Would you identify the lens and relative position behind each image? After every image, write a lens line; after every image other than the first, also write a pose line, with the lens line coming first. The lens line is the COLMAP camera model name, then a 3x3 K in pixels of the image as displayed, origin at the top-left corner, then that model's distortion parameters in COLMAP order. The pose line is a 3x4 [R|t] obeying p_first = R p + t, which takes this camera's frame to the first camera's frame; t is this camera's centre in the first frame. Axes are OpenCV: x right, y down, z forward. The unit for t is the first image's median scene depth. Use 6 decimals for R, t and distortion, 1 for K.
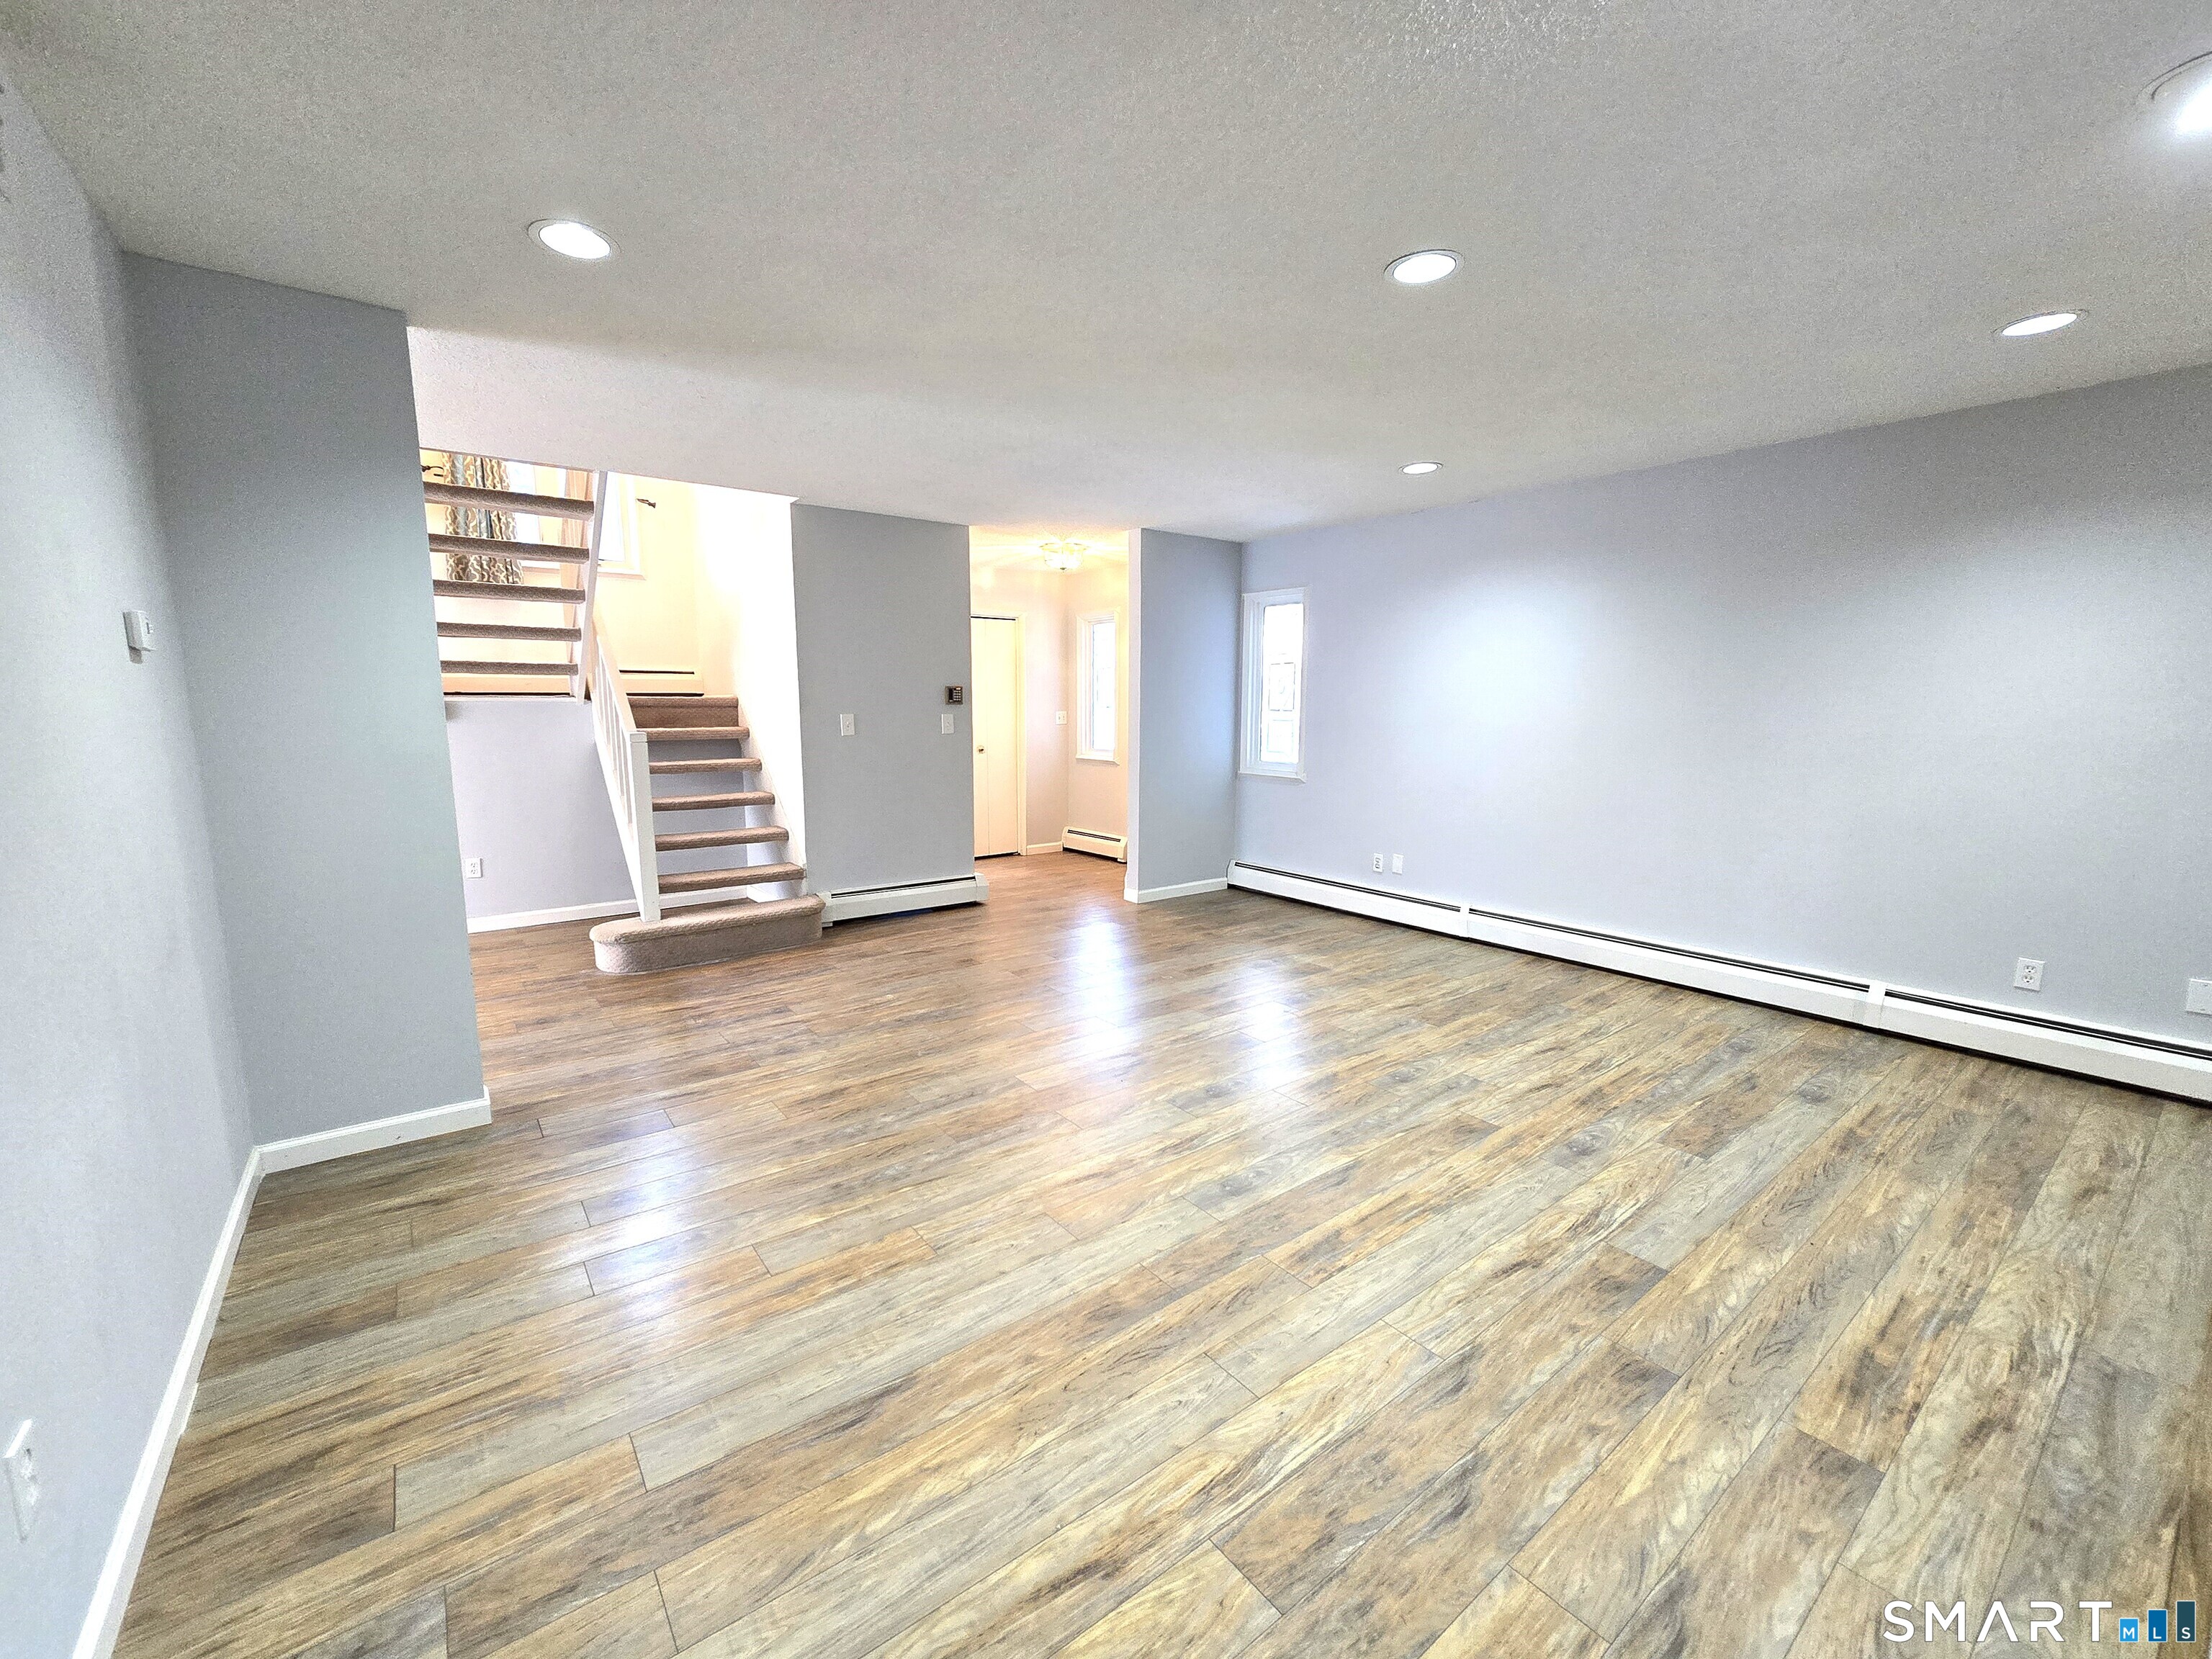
lens RADIAL K [[910.0, 0, 1104.8], [0, 910.0, 831.8], [0, 0, 1]] dist [-0.000500, 0.000060]
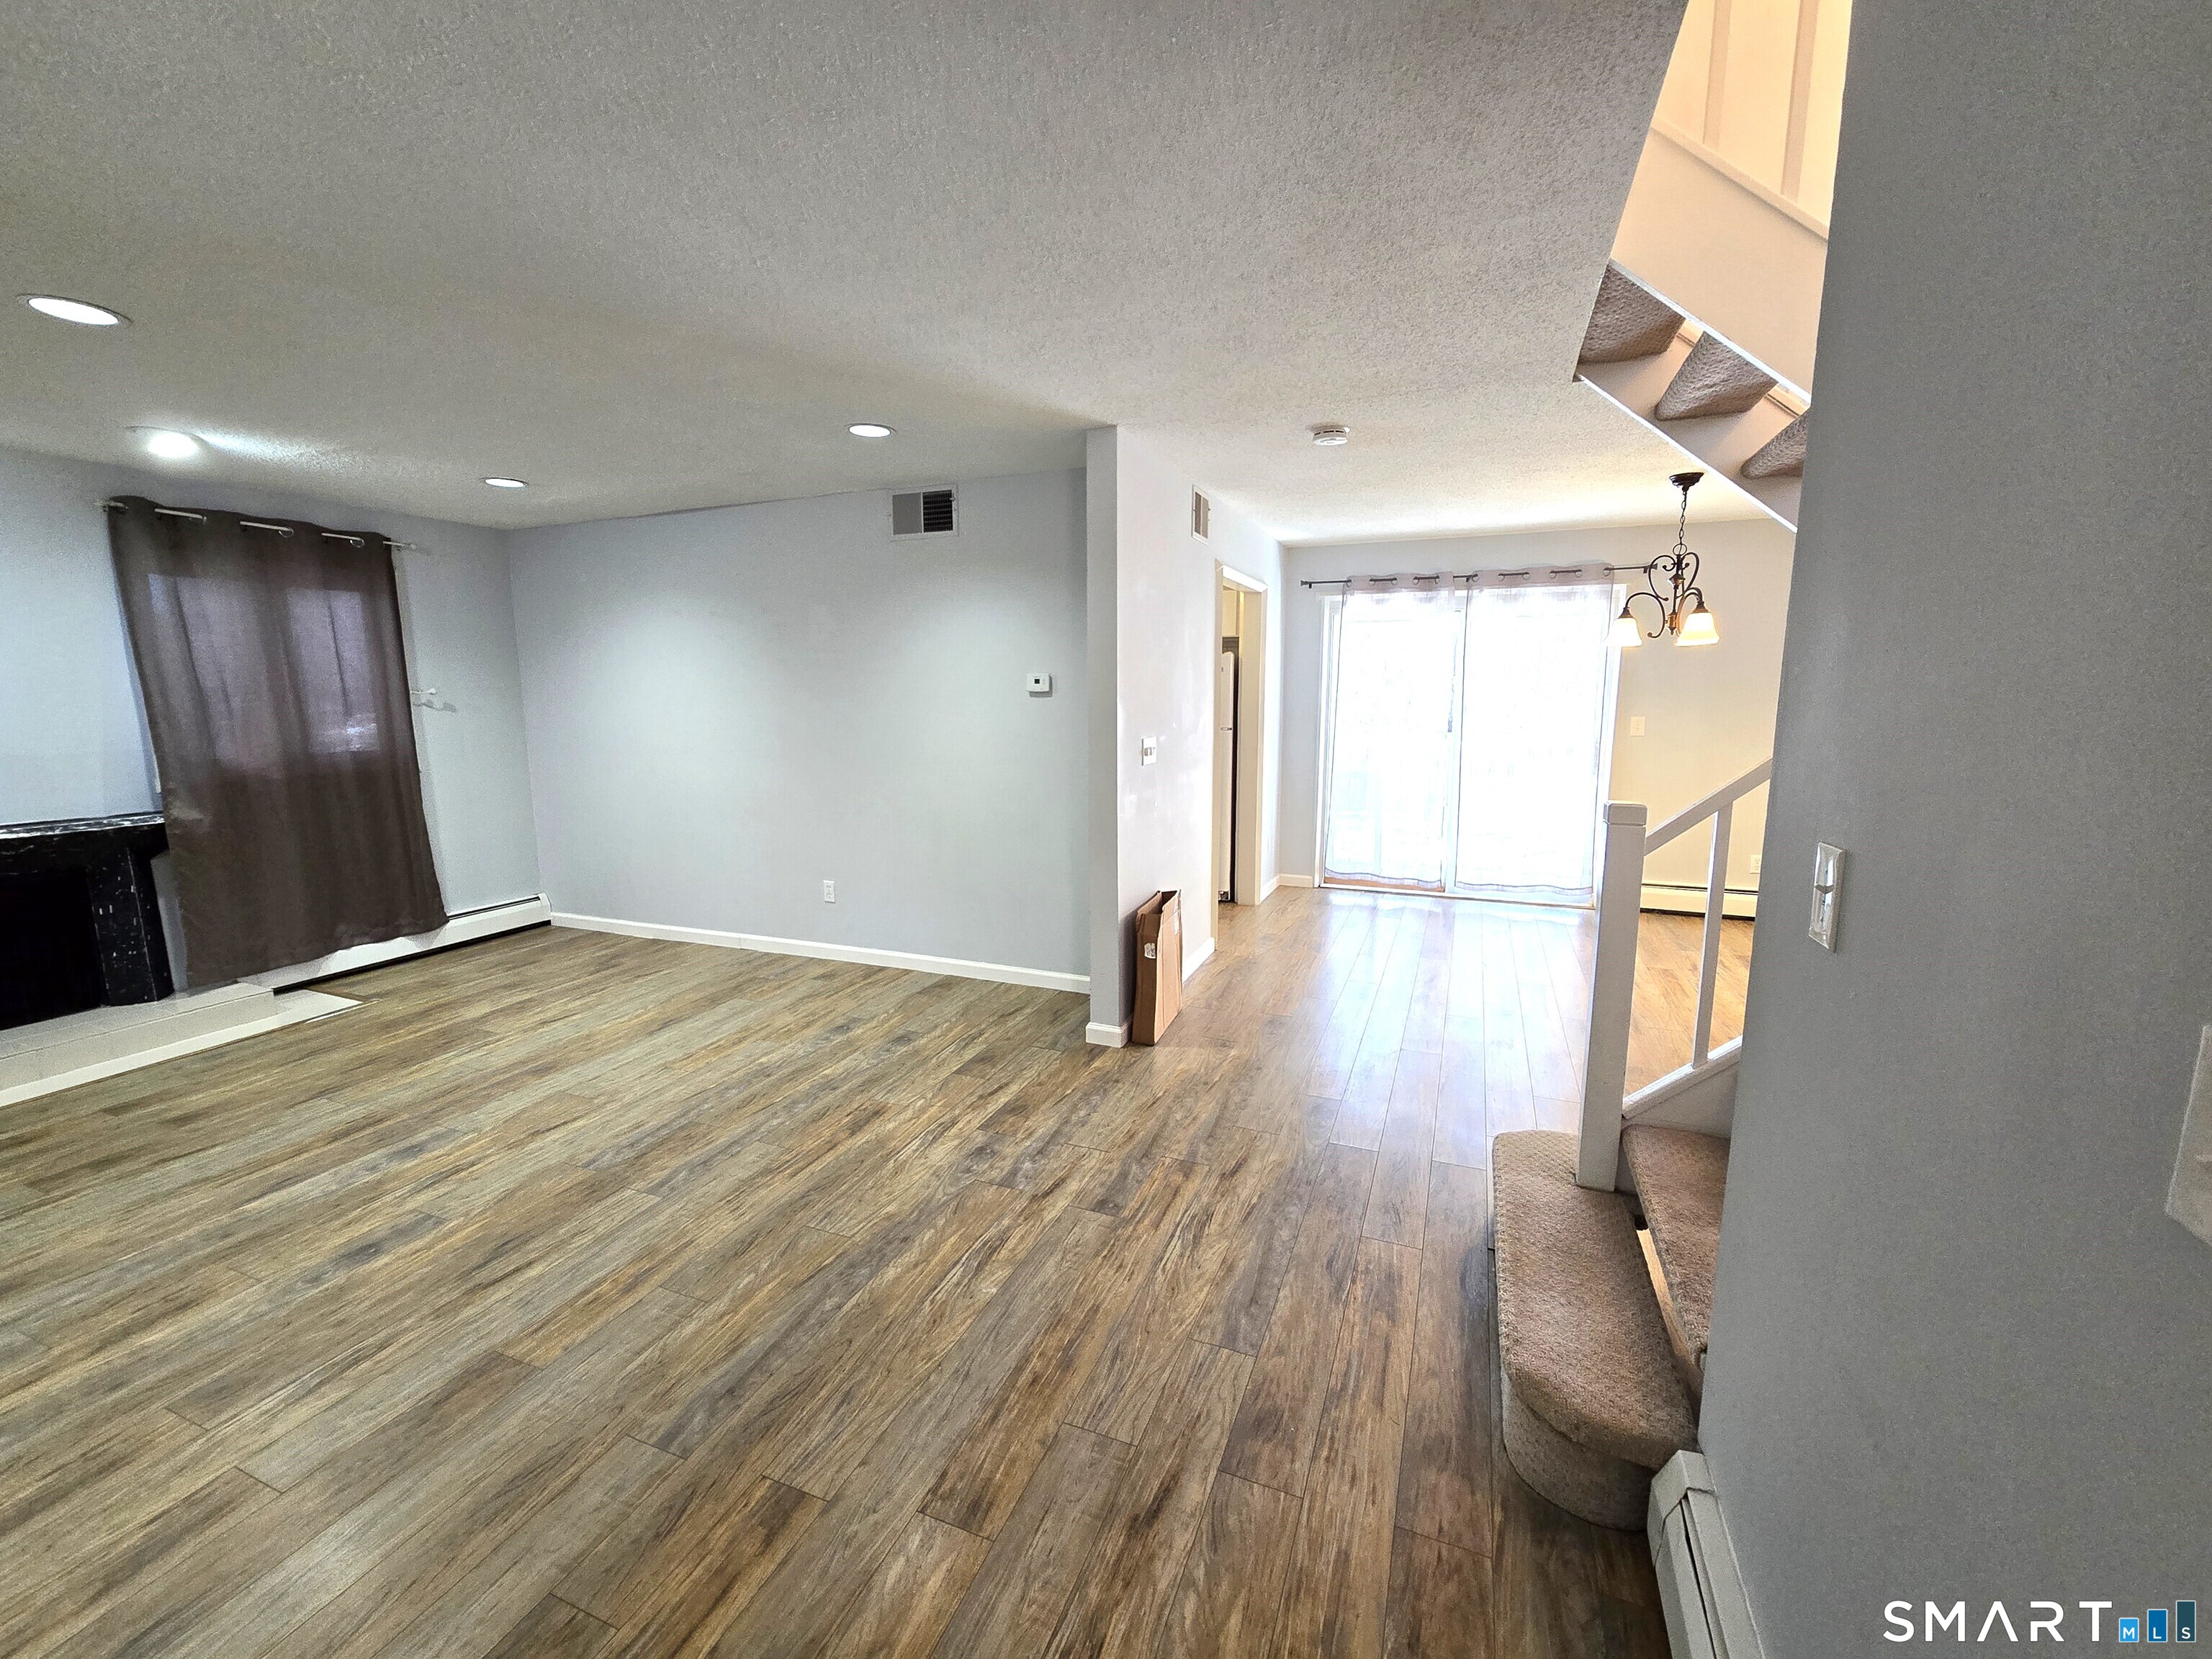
lens RADIAL K [[910.0, 0, 1107.1], [0, 910.0, 831.4], [0, 0, 1]] dist [-0.000500, 0.000060]
pose [[-0.862984, 0.083933, -0.498210, -0.081301], [-0.065816, 0.959025, 0.275571, -0.375620], [0.500925, 0.270603, -0.822100, 2.265551]]
